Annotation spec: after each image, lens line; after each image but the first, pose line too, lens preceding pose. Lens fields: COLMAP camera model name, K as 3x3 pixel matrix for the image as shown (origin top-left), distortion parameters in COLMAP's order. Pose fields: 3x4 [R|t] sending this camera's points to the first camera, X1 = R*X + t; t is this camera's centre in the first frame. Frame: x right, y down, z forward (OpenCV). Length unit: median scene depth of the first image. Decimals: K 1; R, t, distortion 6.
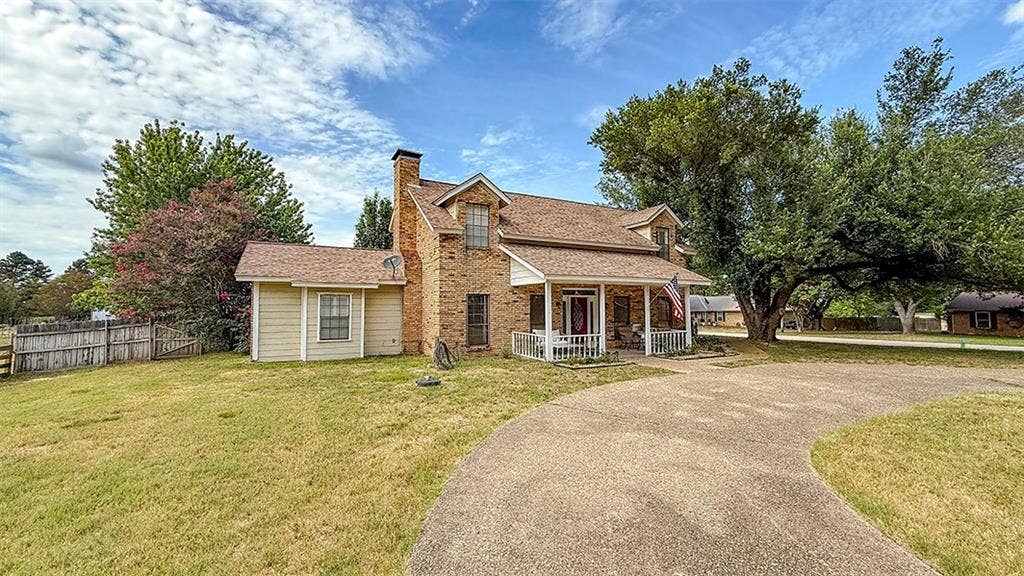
lens RADIAL K [[405.6, 0, 512.0], [0, 405.6, 288.0], [0, 0, 1]] dist [-0.000513, 0.000011]
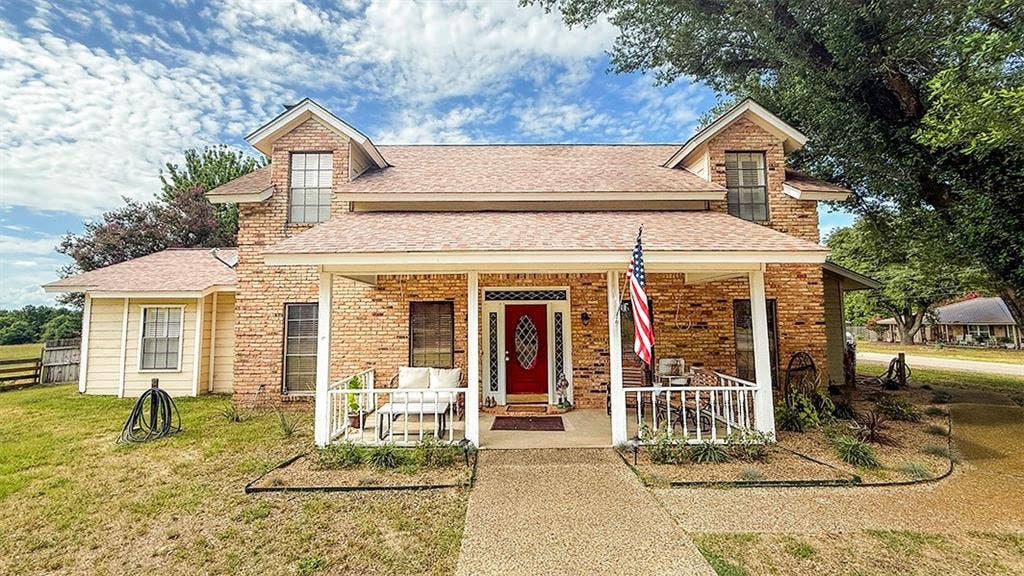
lens RADIAL K [[405.6, 0, 512.0], [0, 405.6, 288.0], [0, 0, 1]] dist [-0.000513, 0.000011]
pose [[0.887777, -0.039805, -0.458550, 0.425203], [0.026680, 0.999029, -0.035068, 0.021298], [0.459501, 0.018899, 0.887976, 0.583092]]
